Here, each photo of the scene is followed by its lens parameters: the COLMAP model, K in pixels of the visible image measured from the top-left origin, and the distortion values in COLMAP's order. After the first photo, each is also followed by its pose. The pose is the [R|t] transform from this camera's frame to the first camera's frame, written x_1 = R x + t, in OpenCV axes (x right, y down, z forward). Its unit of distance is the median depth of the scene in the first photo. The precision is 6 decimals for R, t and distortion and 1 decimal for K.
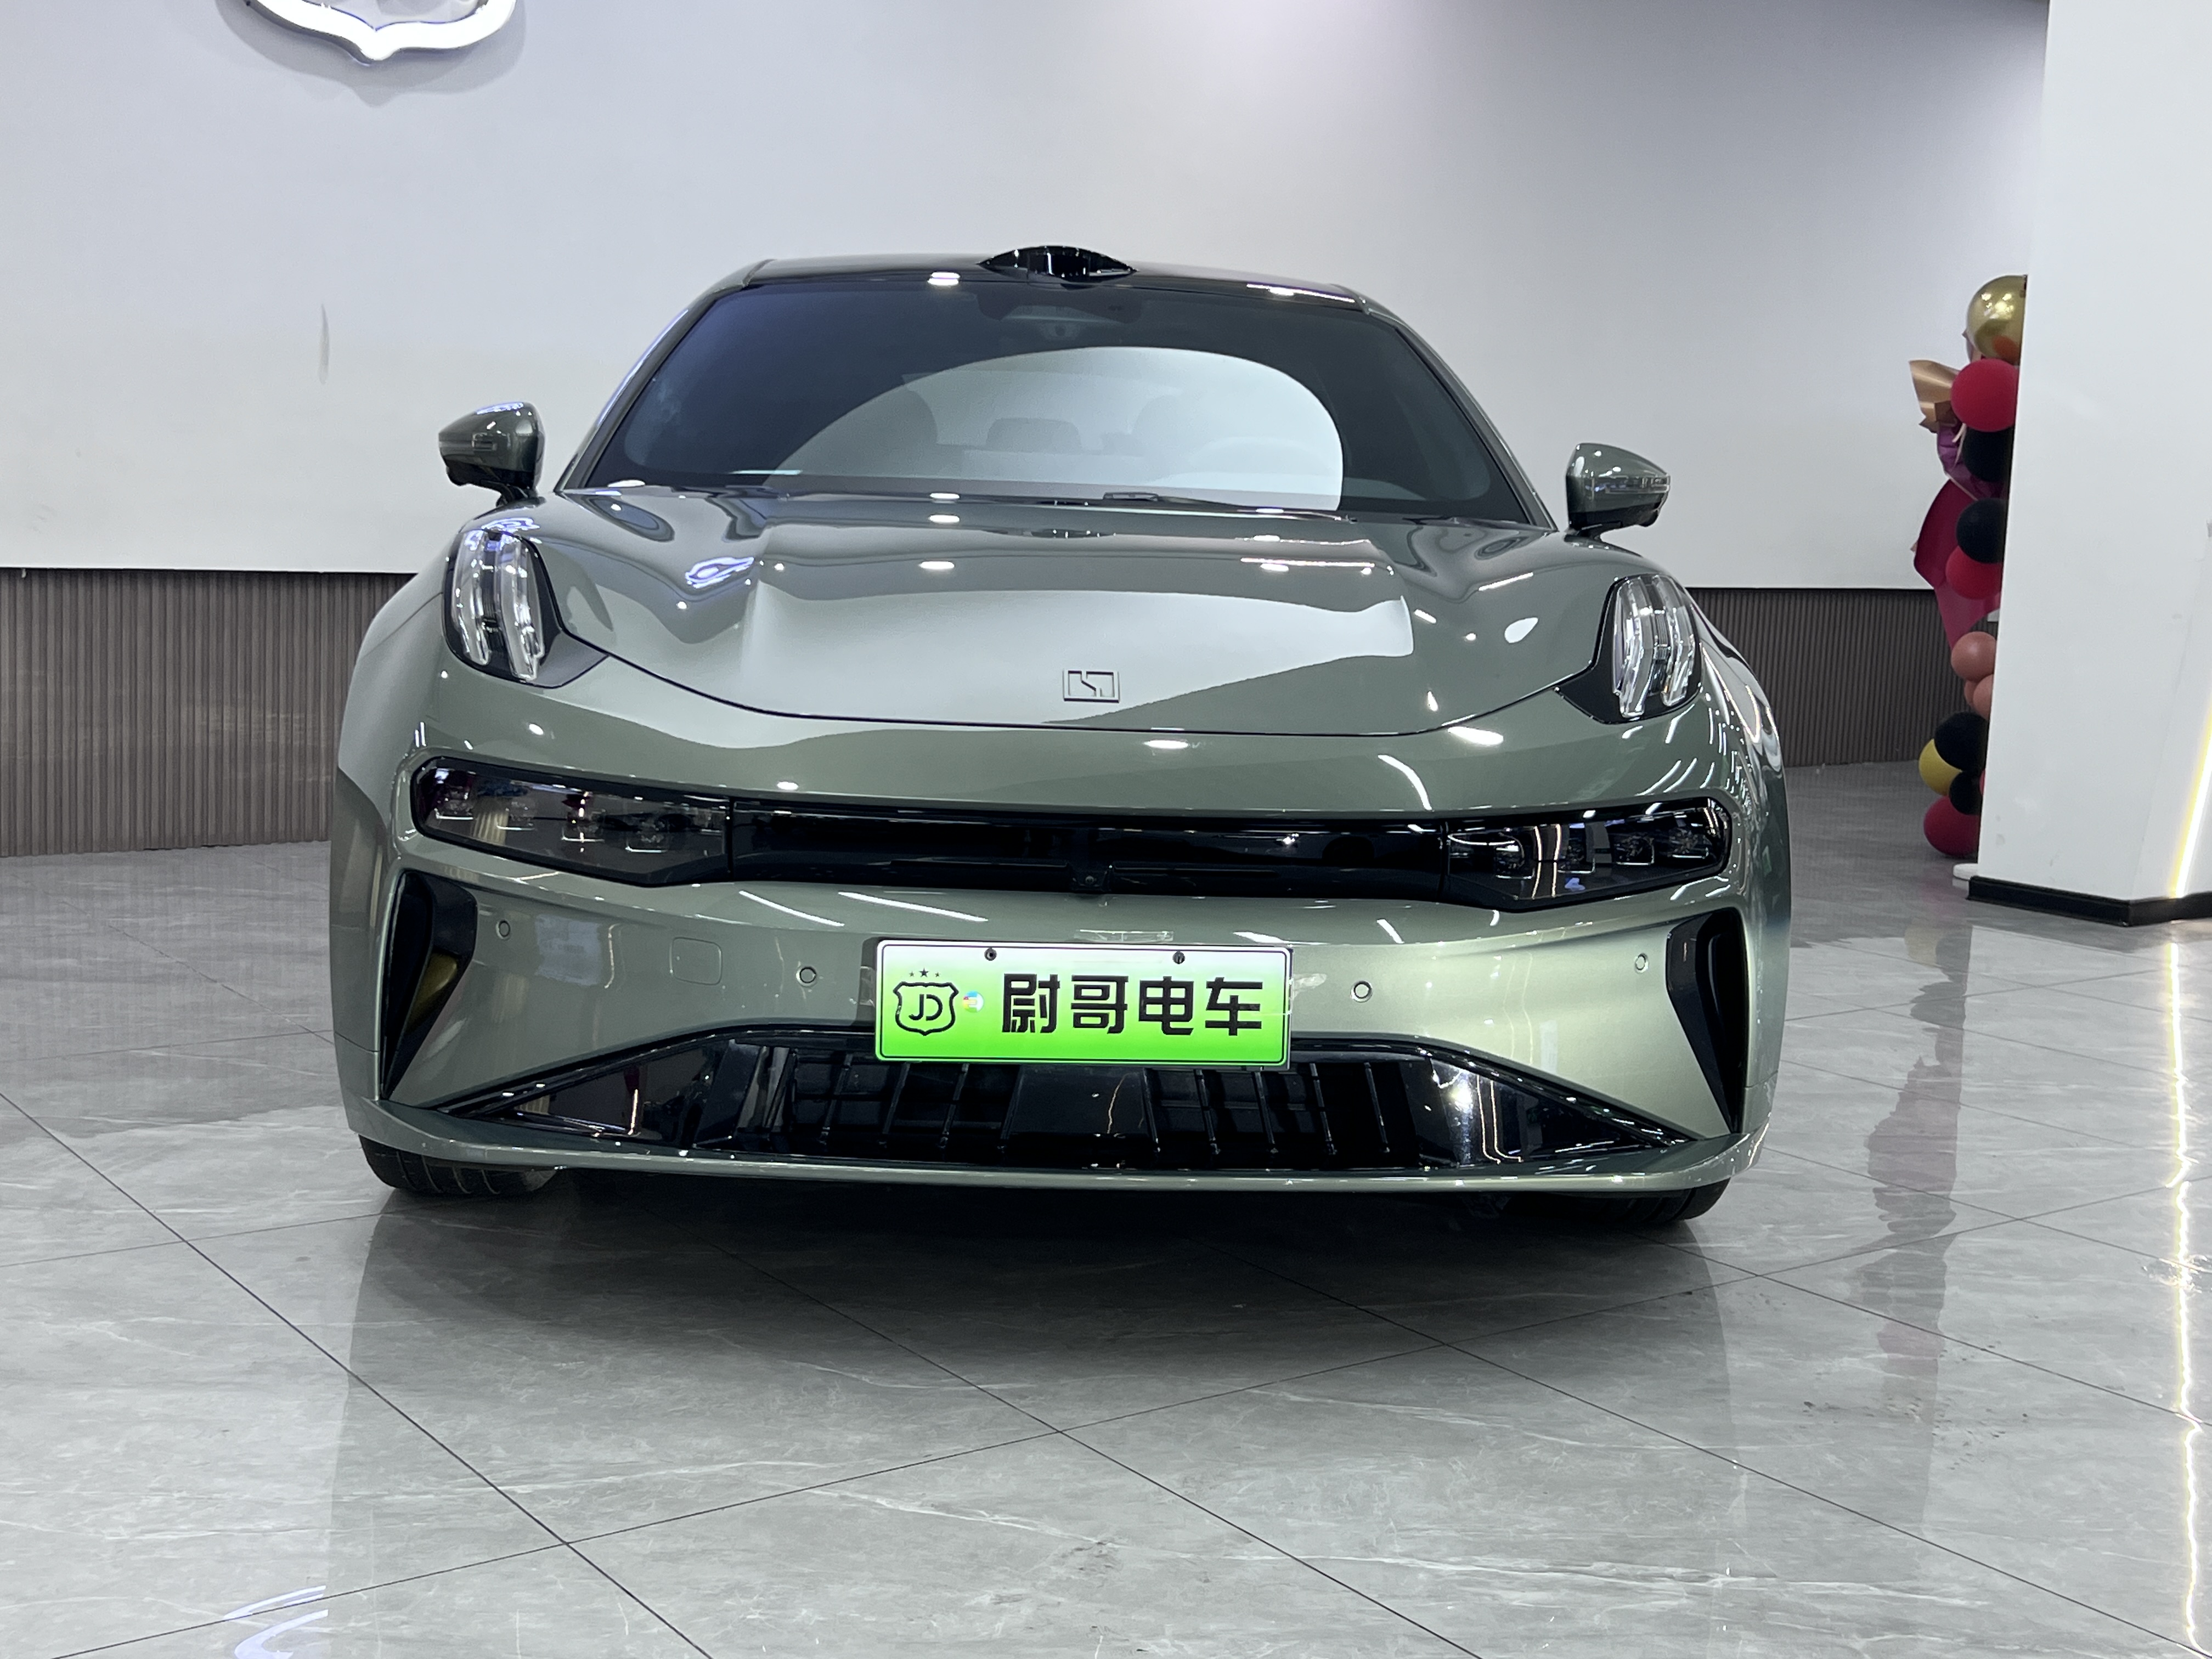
lens RADIAL K [[2618.0, 0, 1106.0], [0, 2618.0, 829.5], [0, 0, 1]] dist [0.150460, -0.429160]
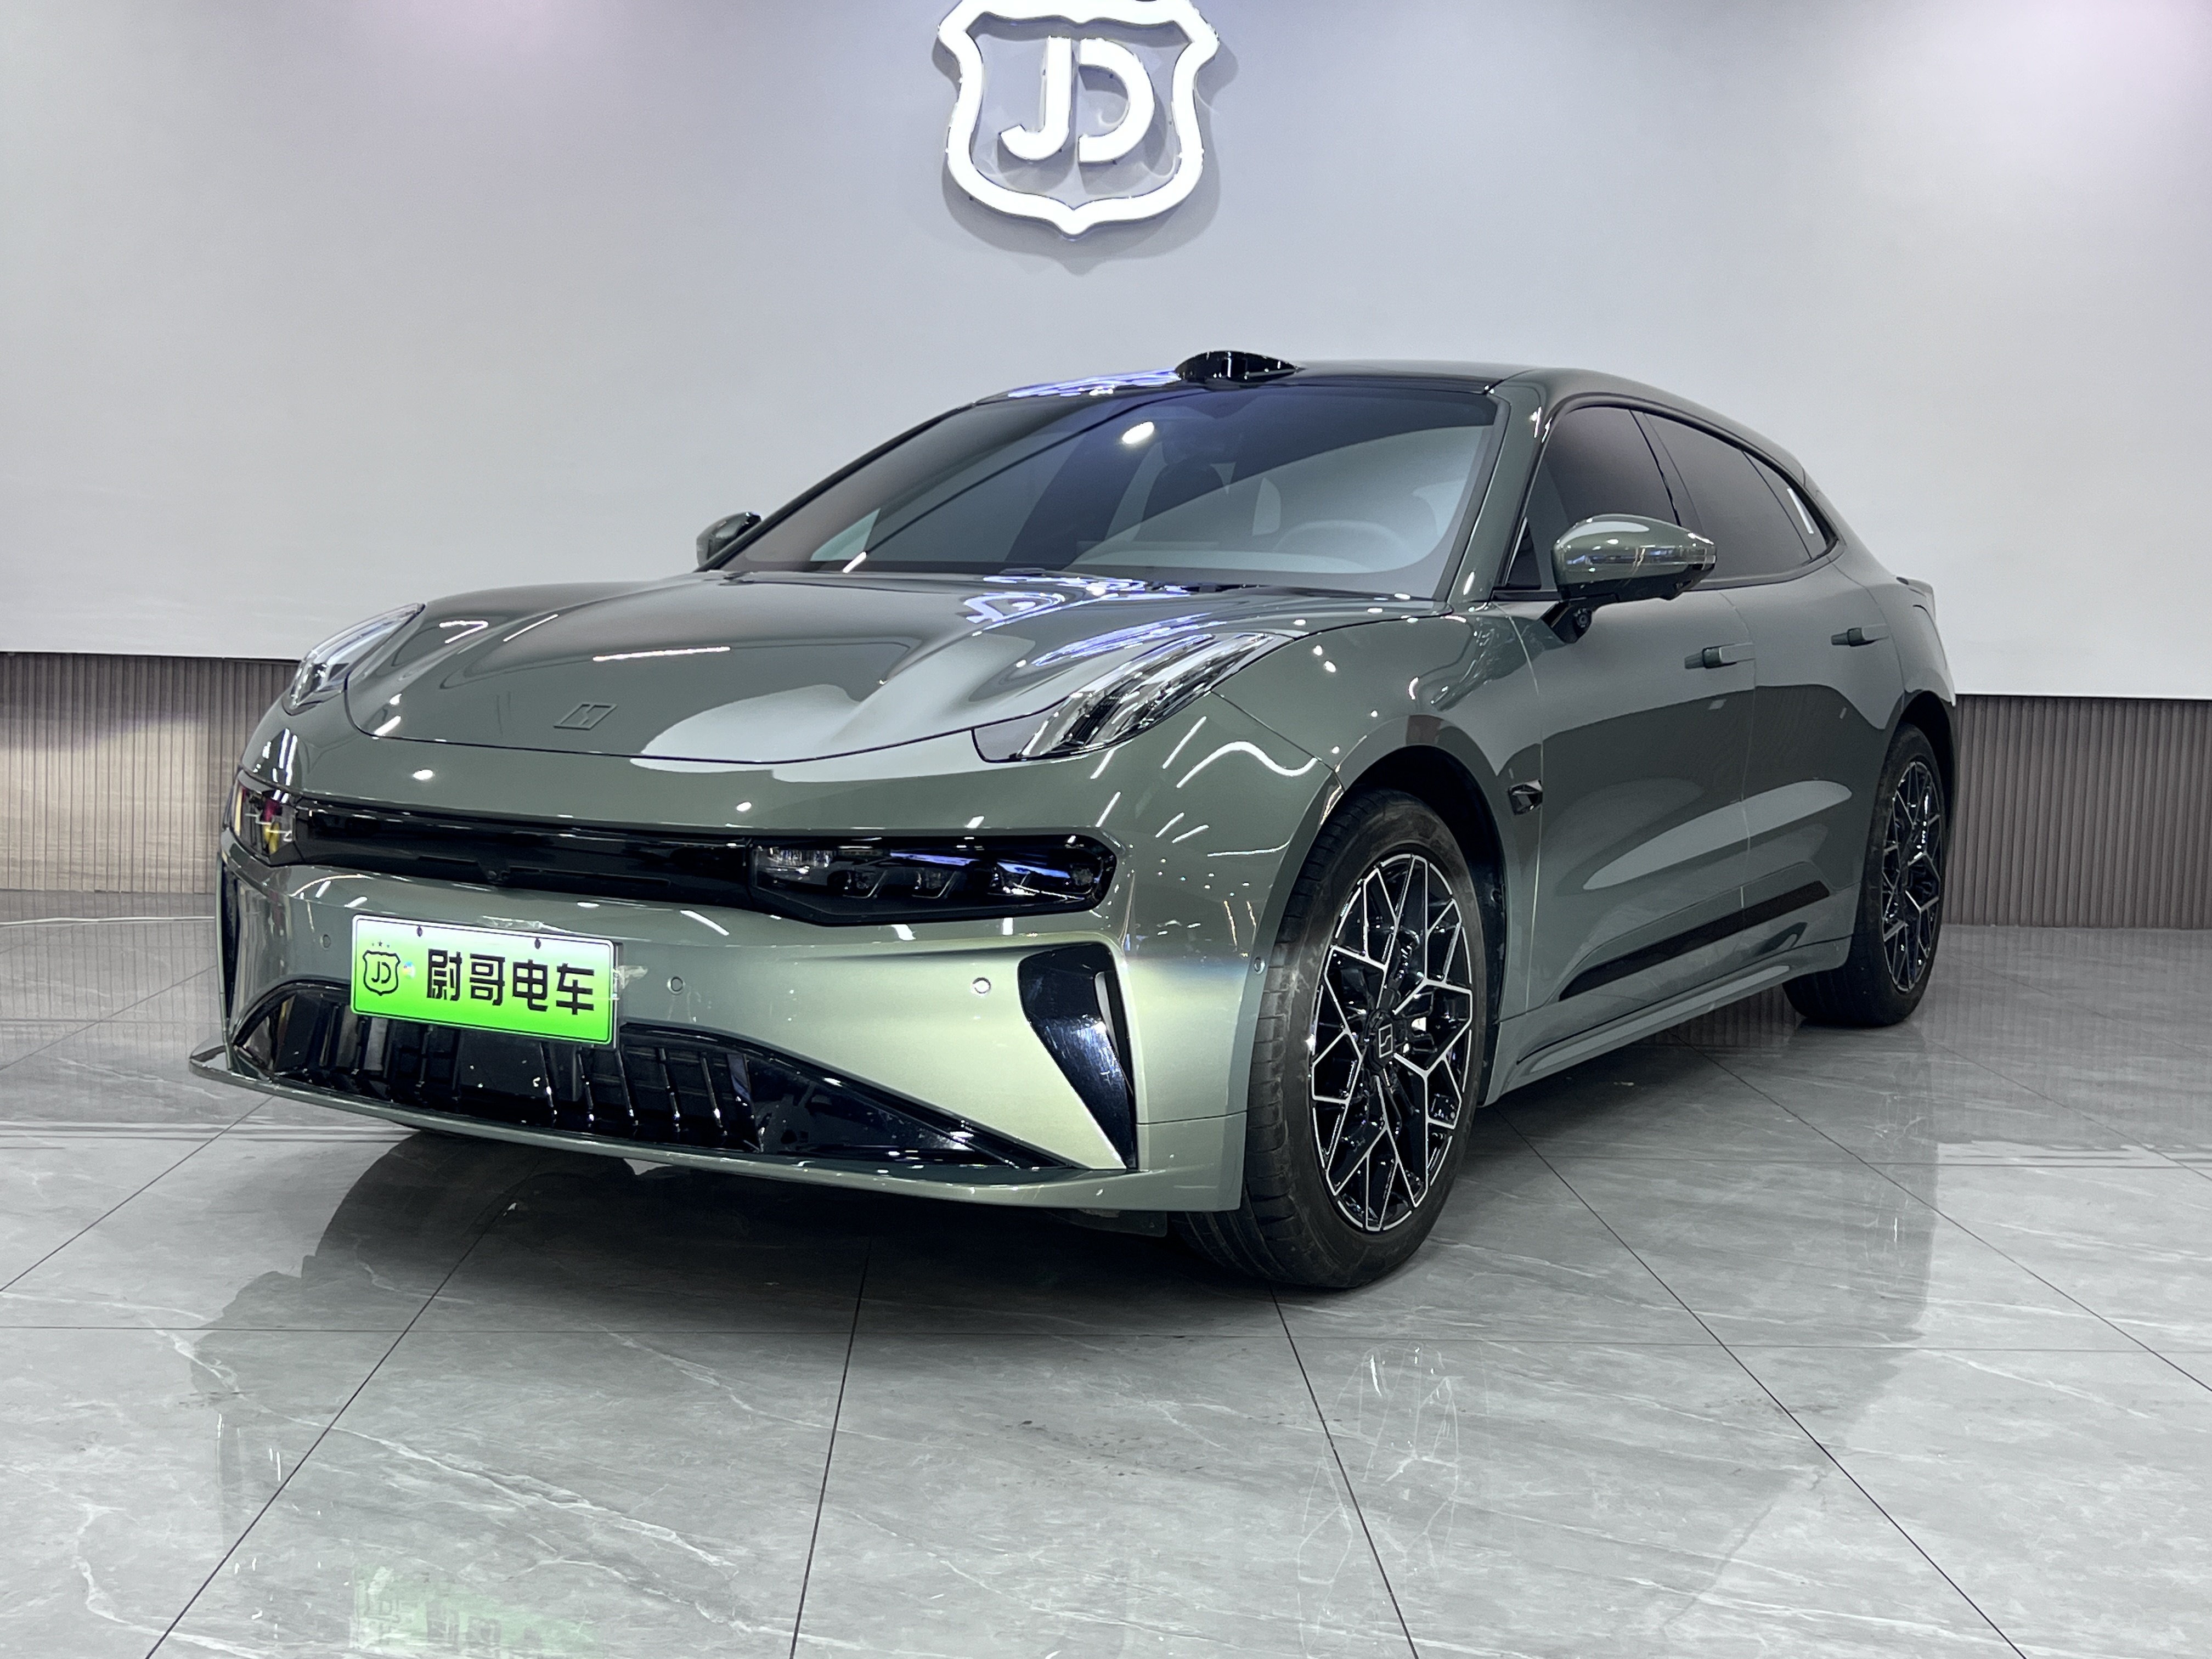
lens RADIAL K [[2618.0, 0, 1106.0], [0, 2618.0, 829.5], [0, 0, 1]] dist [0.150460, -0.429160]
pose [[0.826932, 0.032289, -0.561374, 0.894747], [-0.064508, 0.997206, -0.037666, 0.025954], [0.558589, 0.067360, 0.826705, 0.167239]]
